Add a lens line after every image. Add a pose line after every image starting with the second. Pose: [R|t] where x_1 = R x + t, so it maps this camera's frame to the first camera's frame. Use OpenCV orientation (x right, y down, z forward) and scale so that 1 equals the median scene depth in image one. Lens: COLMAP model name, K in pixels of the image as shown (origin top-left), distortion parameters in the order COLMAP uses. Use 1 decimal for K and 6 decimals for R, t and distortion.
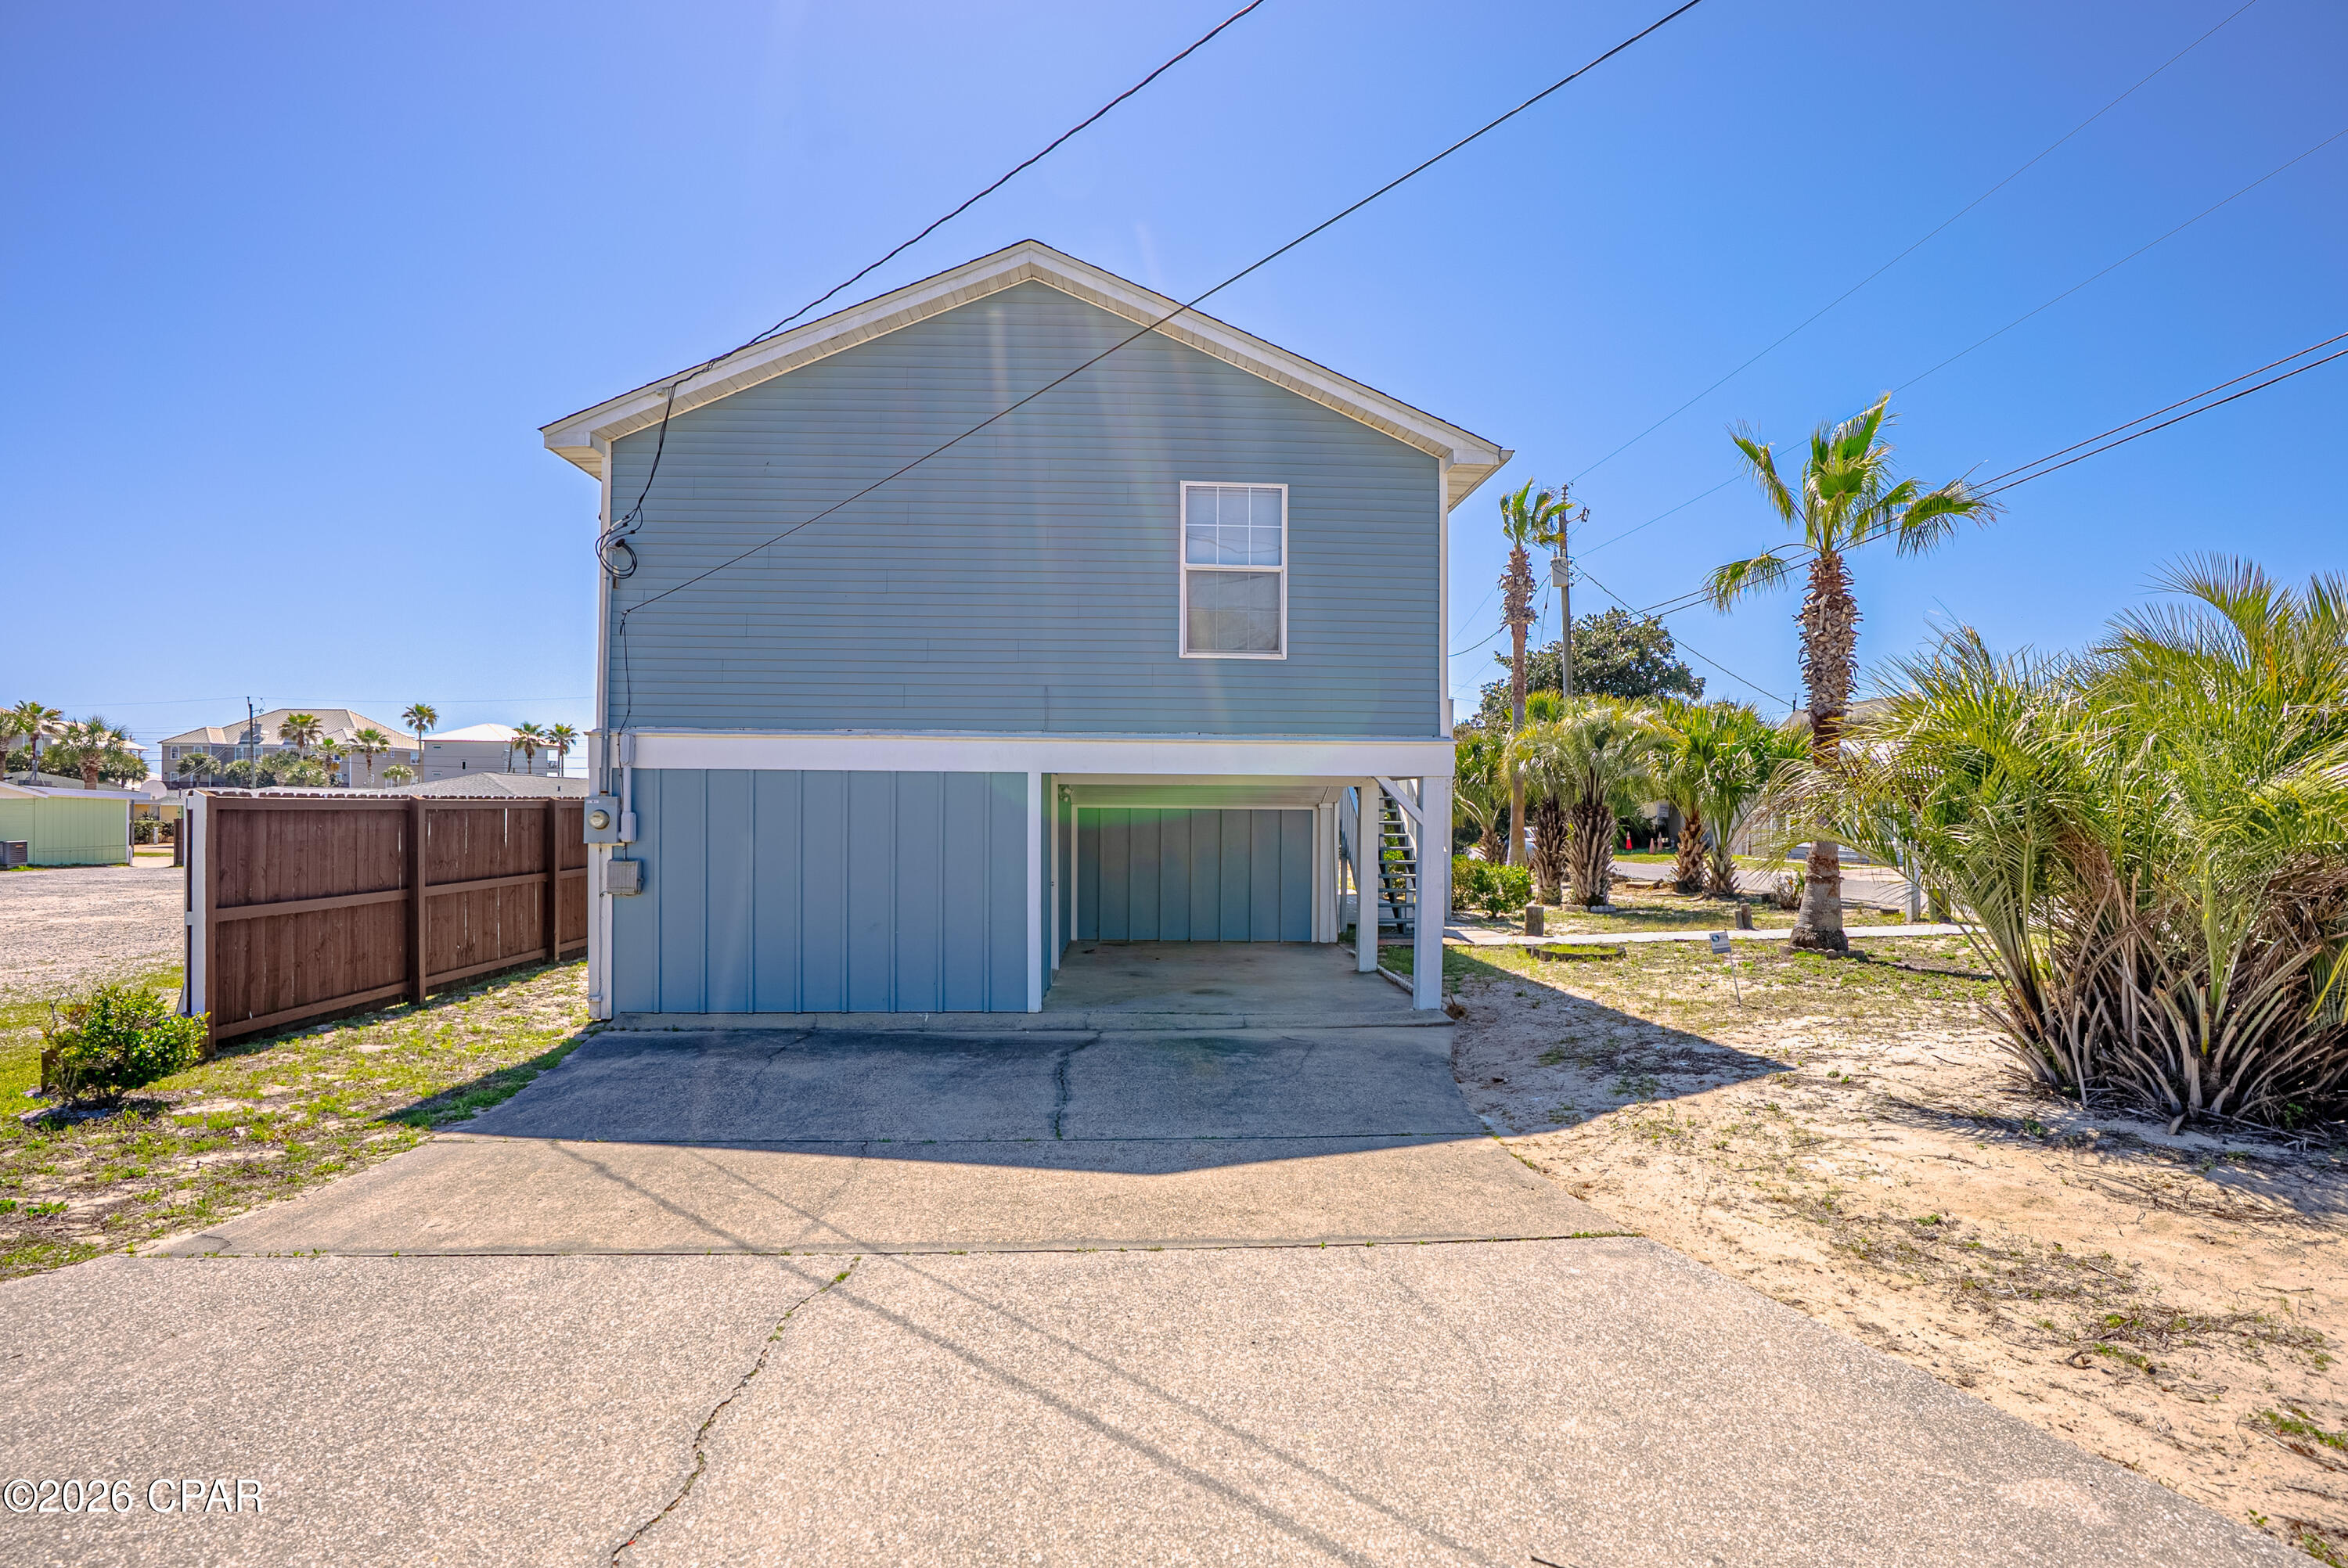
lens RADIAL K [[1099.6, 0, 1183.3], [0, 1099.6, 776.8], [0, 0, 1]] dist [-0.073566, 0.033730]
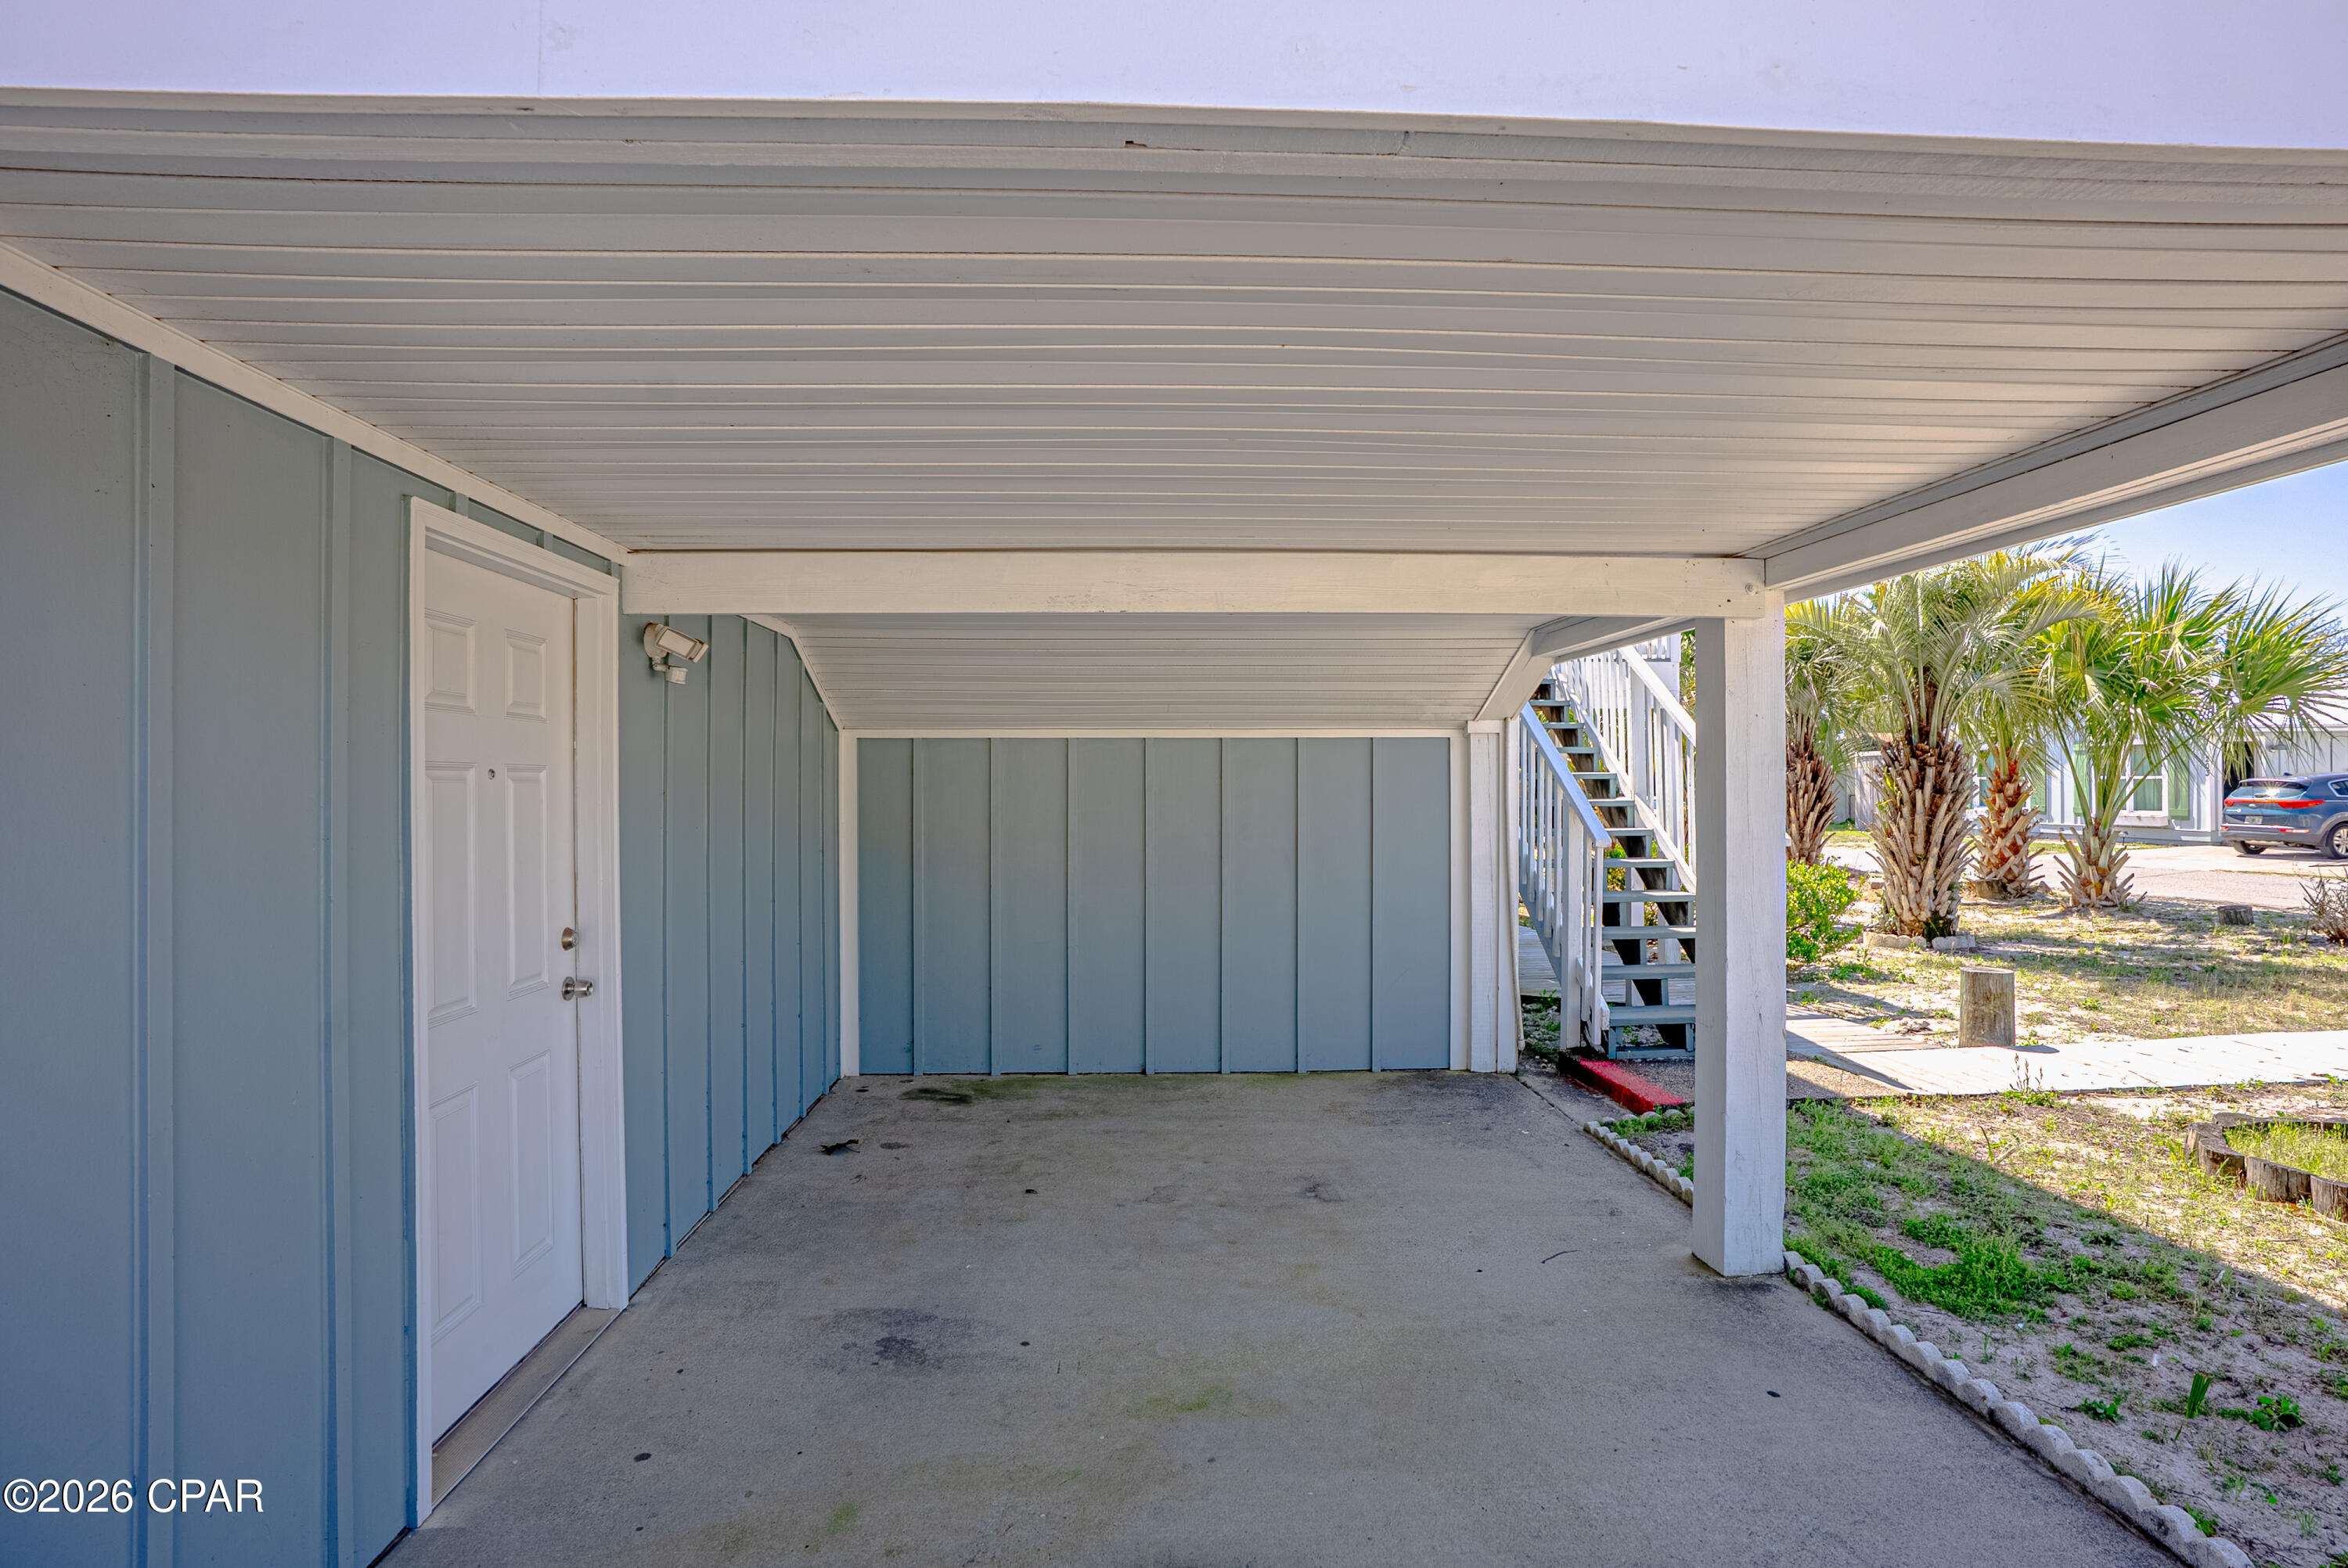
lens RADIAL K [[1083.4, 0, 1174.0], [0, 1083.4, 784.0], [0, 0, 1]] dist [-0.000585, -0.000052]
pose [[0.999915, -0.012292, 0.004264, 0.022530], [0.012182, 0.999618, 0.024803, 0.053625], [-0.004567, -0.024749, 0.999683, 0.914578]]
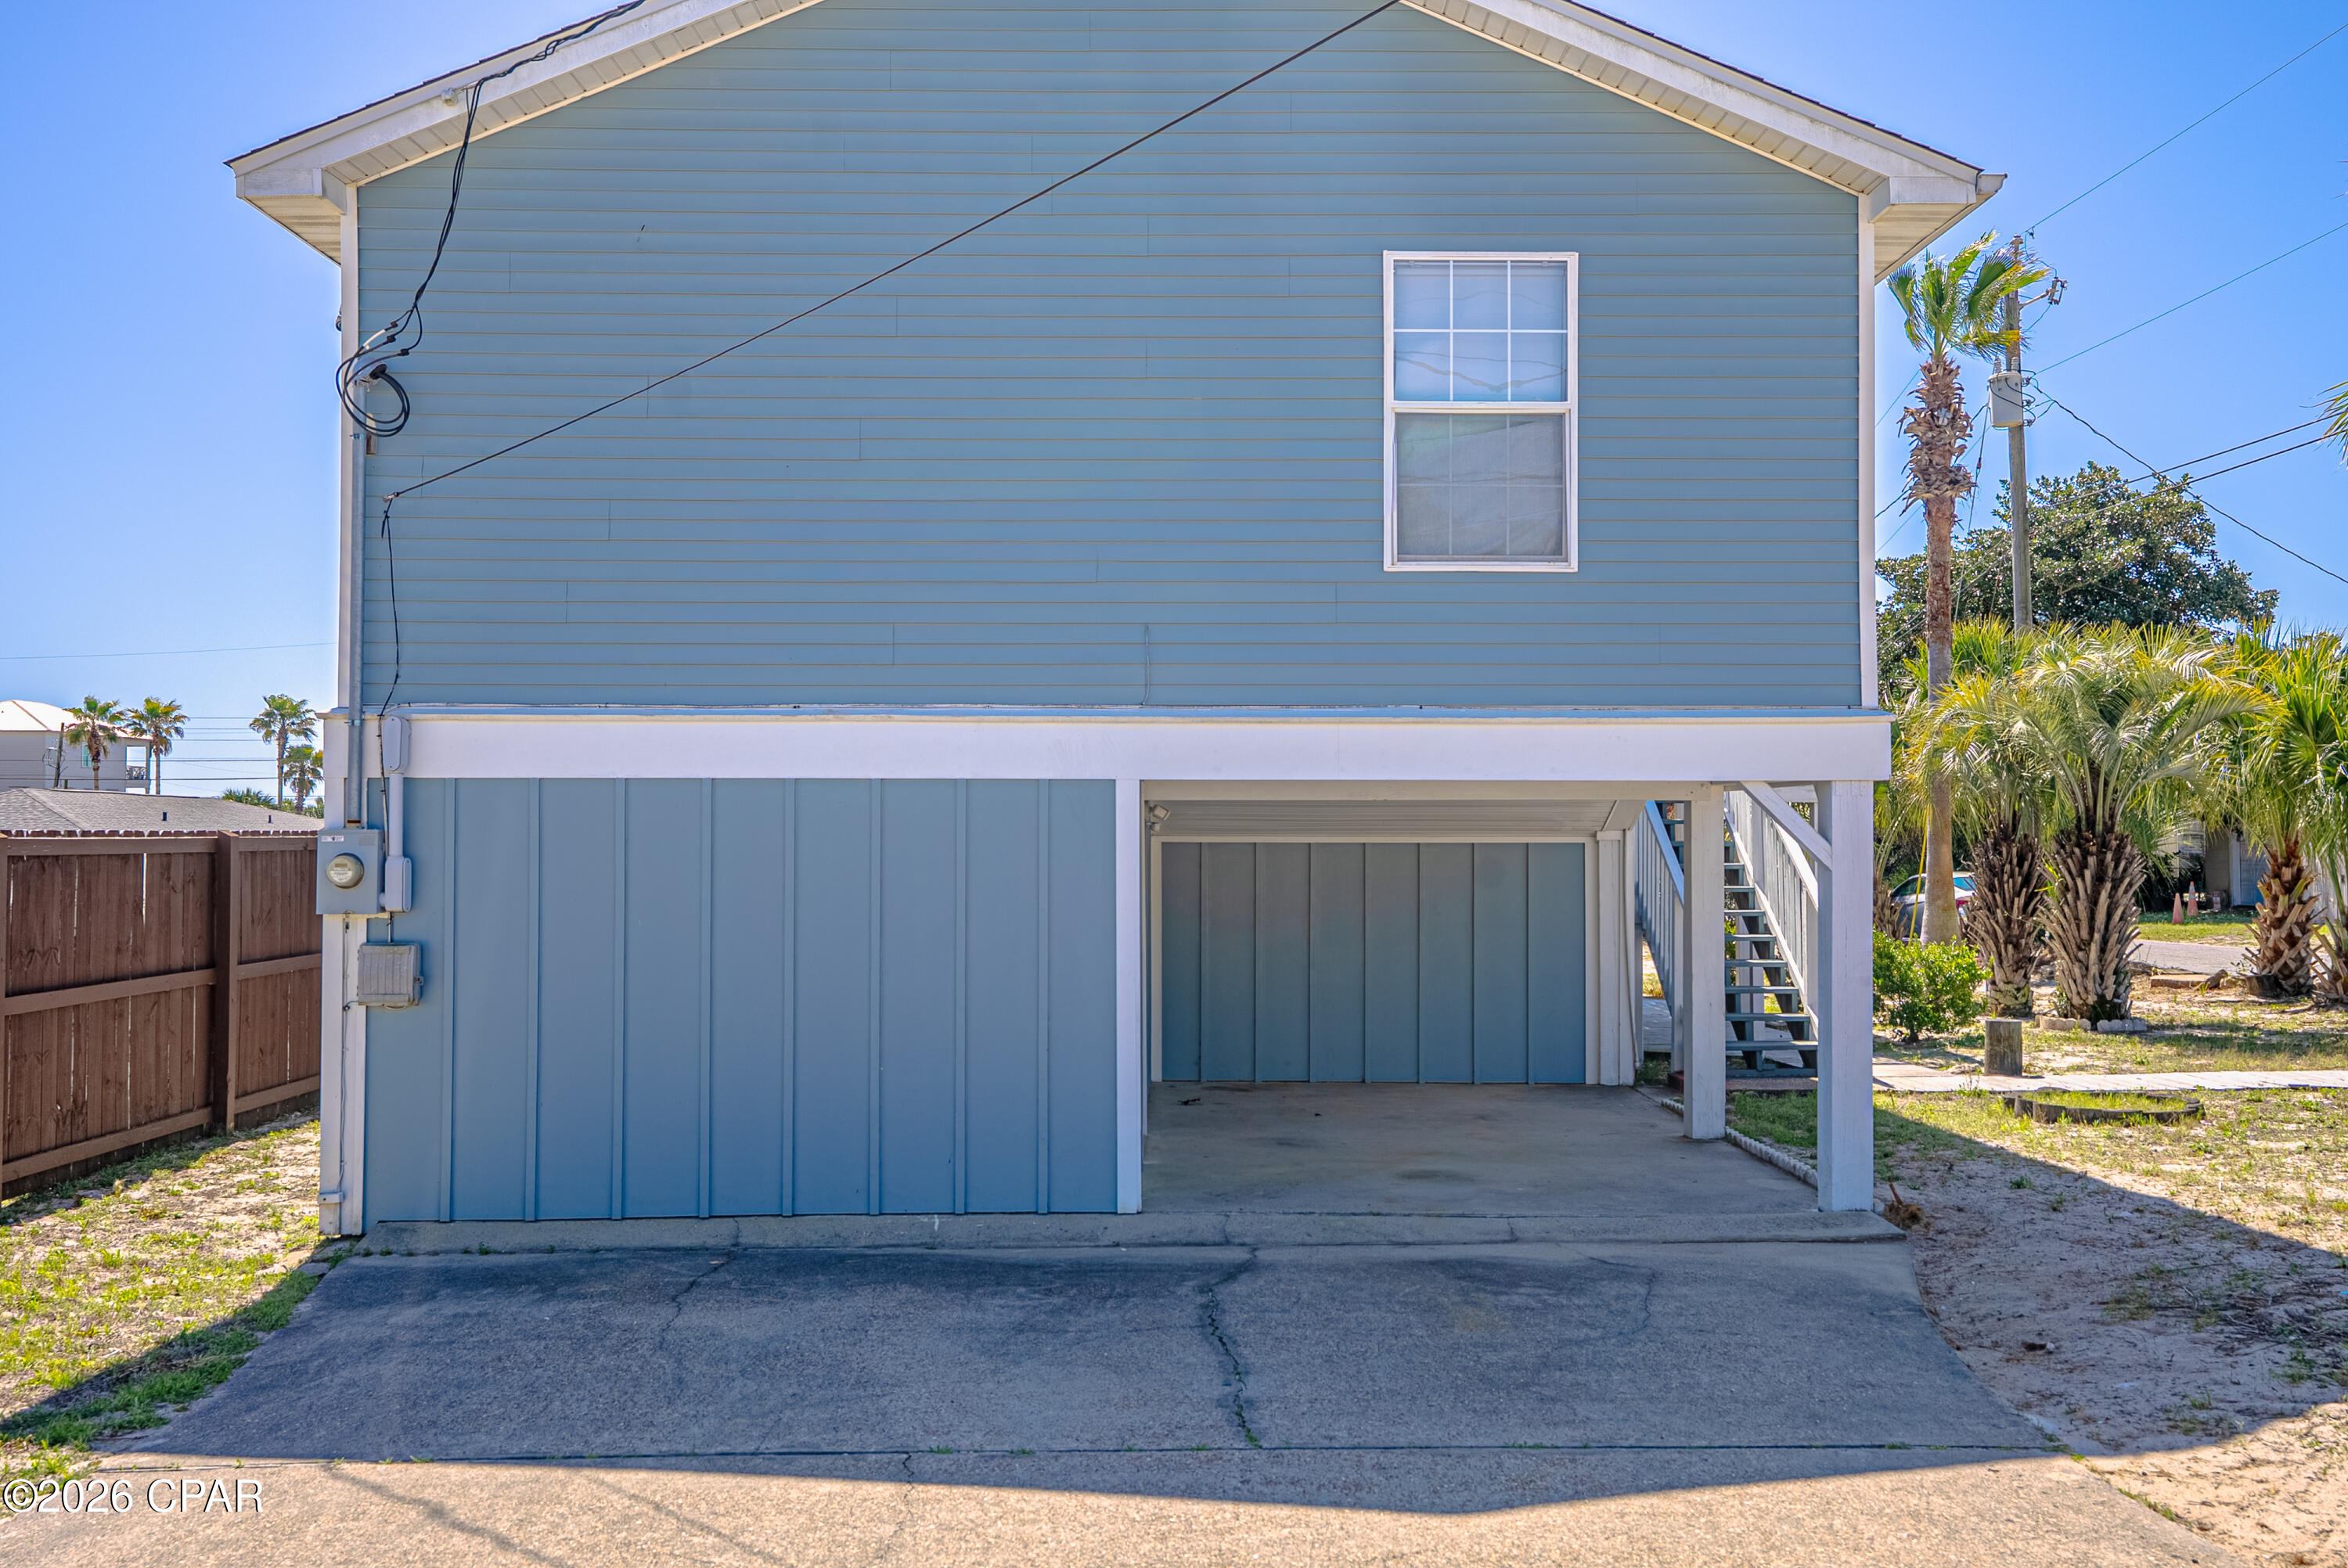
lens RADIAL K [[1978.3, 0, 1175.9], [0, 1978.3, 760.9], [0, 0, 1]] dist [0.021906, 0.052700]
pose [[0.999122, -0.008746, -0.040966, -0.071478], [0.008237, 0.999887, -0.012577, -0.000714], [0.041071, 0.012229, 0.999081, -0.003610]]
